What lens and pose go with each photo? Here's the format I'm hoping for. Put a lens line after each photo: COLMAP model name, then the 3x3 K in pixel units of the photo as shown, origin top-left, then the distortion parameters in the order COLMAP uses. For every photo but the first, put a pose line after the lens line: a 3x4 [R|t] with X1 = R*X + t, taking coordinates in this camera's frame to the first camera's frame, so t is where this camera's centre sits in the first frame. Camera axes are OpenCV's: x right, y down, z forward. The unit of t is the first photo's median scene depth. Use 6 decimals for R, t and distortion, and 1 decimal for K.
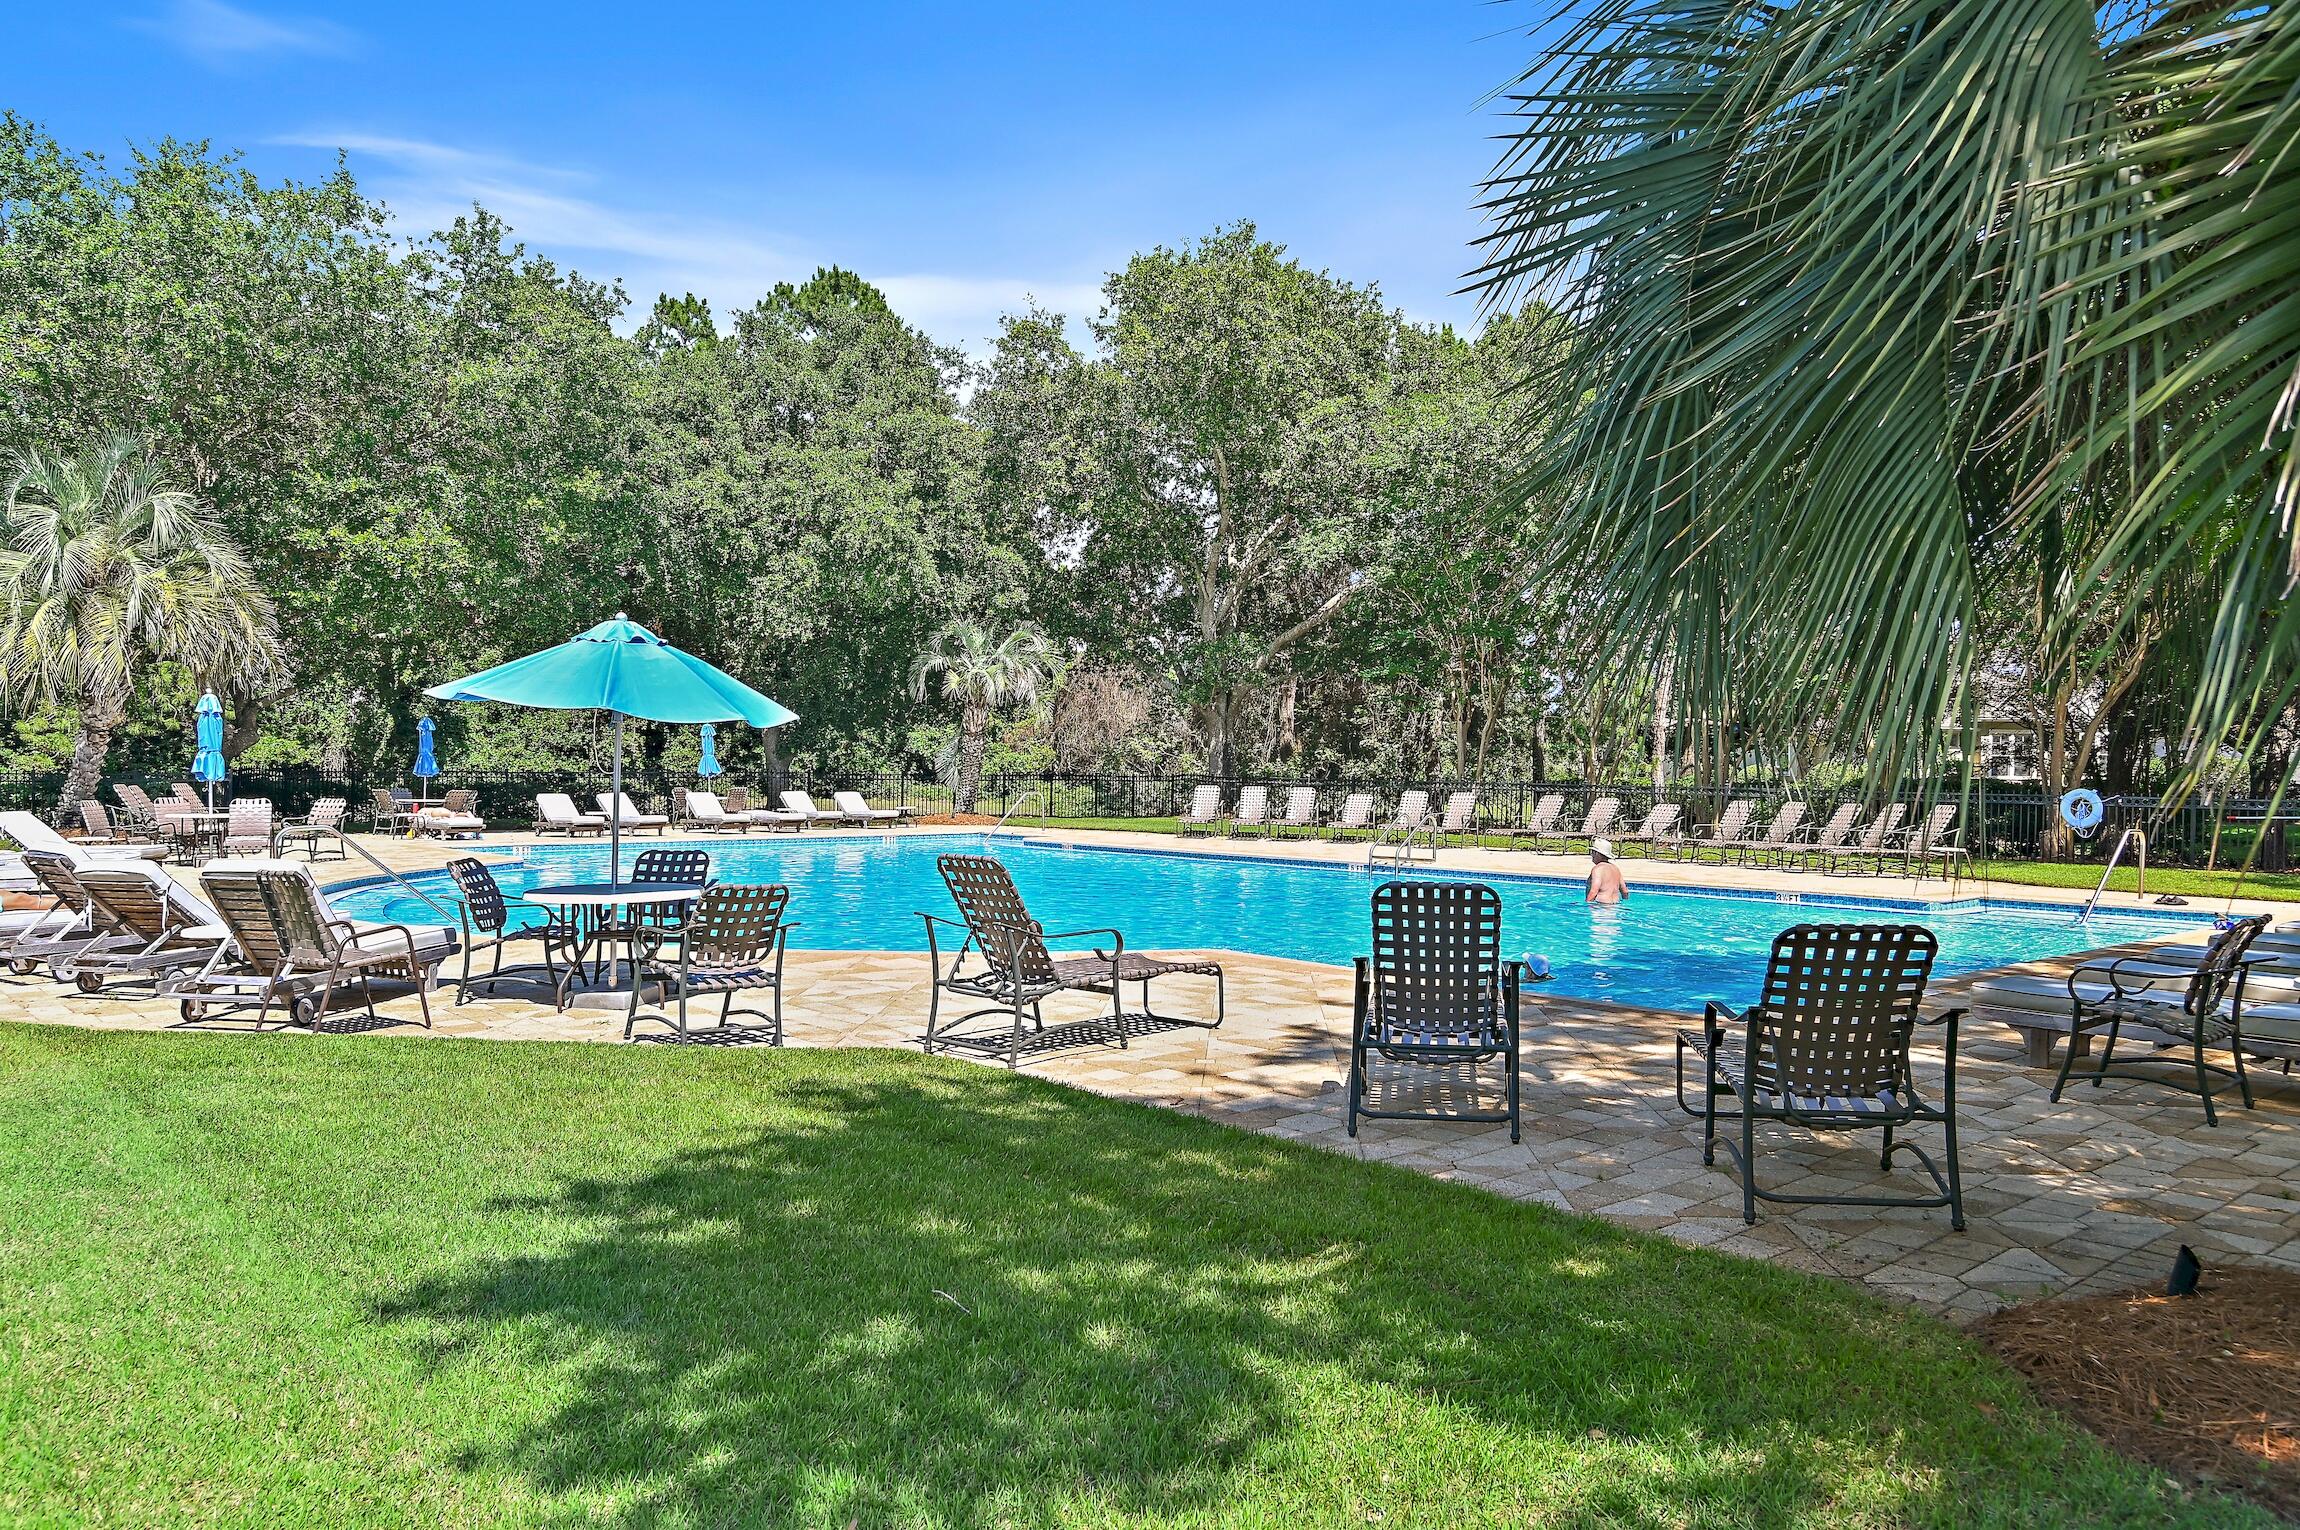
lens RADIAL K [[1700.9, 0, 1139.3], [0, 1700.9, 758.0], [0, 0, 1]] dist [-0.005662, -0.000221]
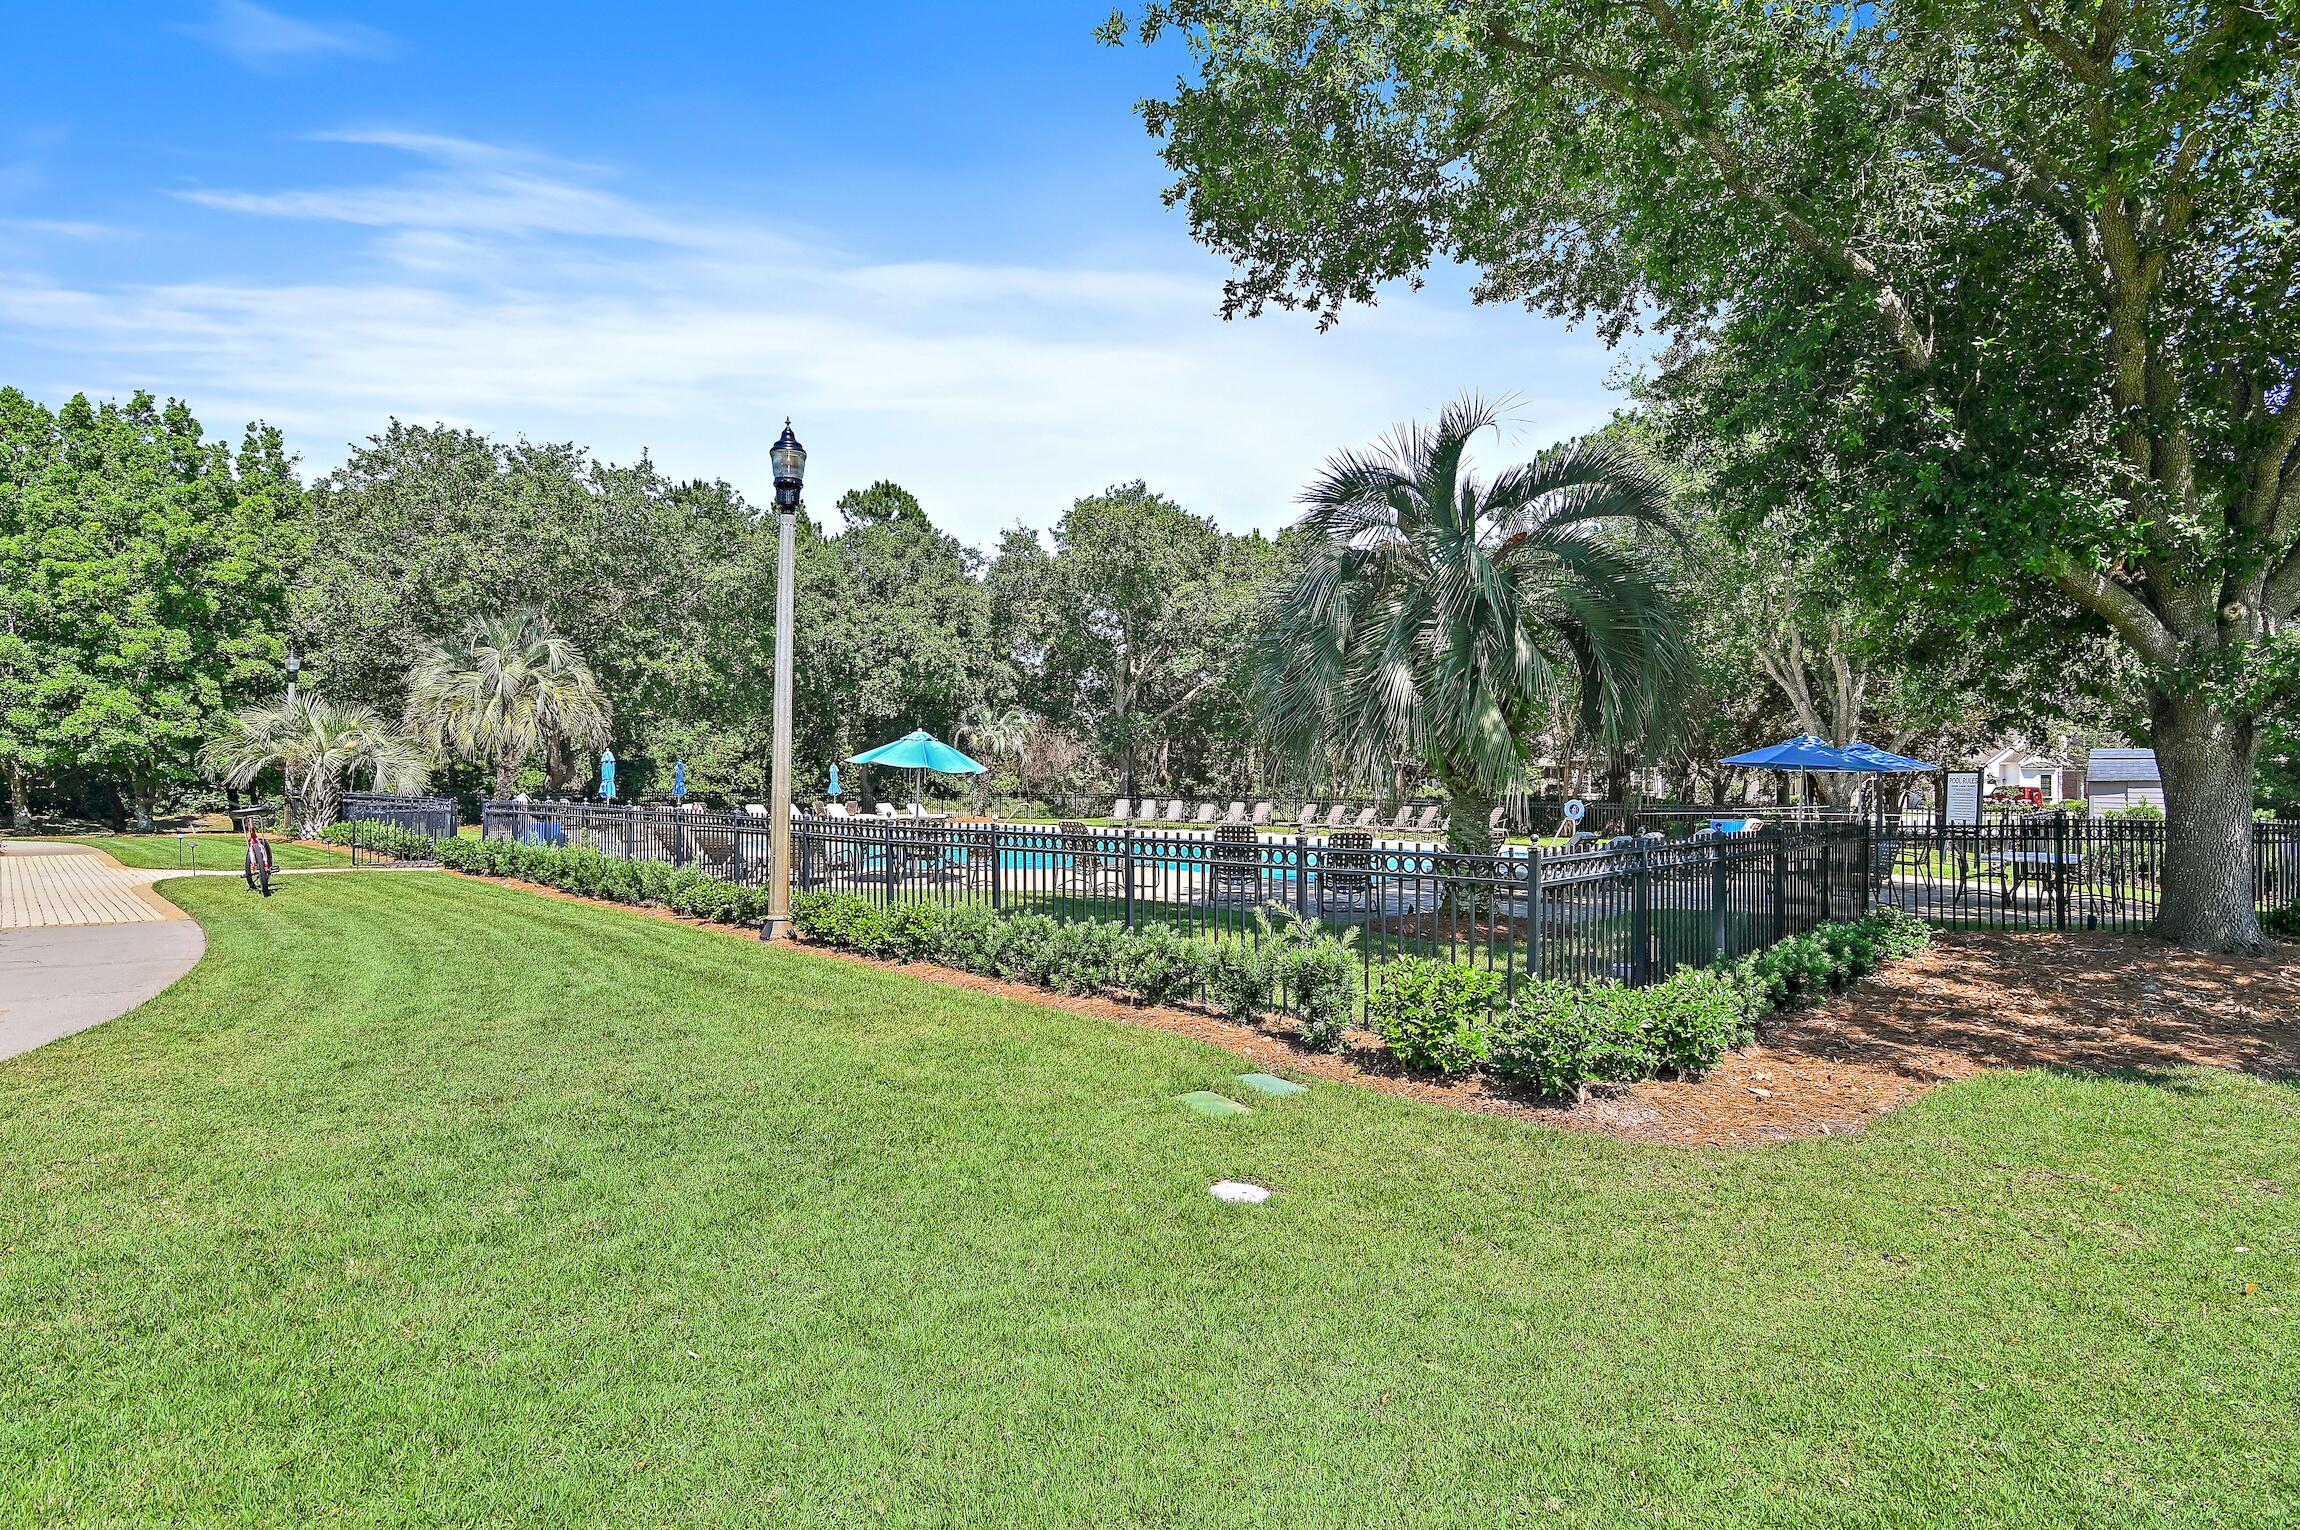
lens RADIAL K [[1123.3, 0, 1149.0], [0, 1123.3, 771.5], [0, 0, 1]] dist [-0.001242, -0.001212]
pose [[0.996937, -0.000410, 0.078211, -0.021432], [0.001226, 0.999945, -0.010394, -0.000906], [-0.078202, 0.010458, 0.996883, -0.158221]]
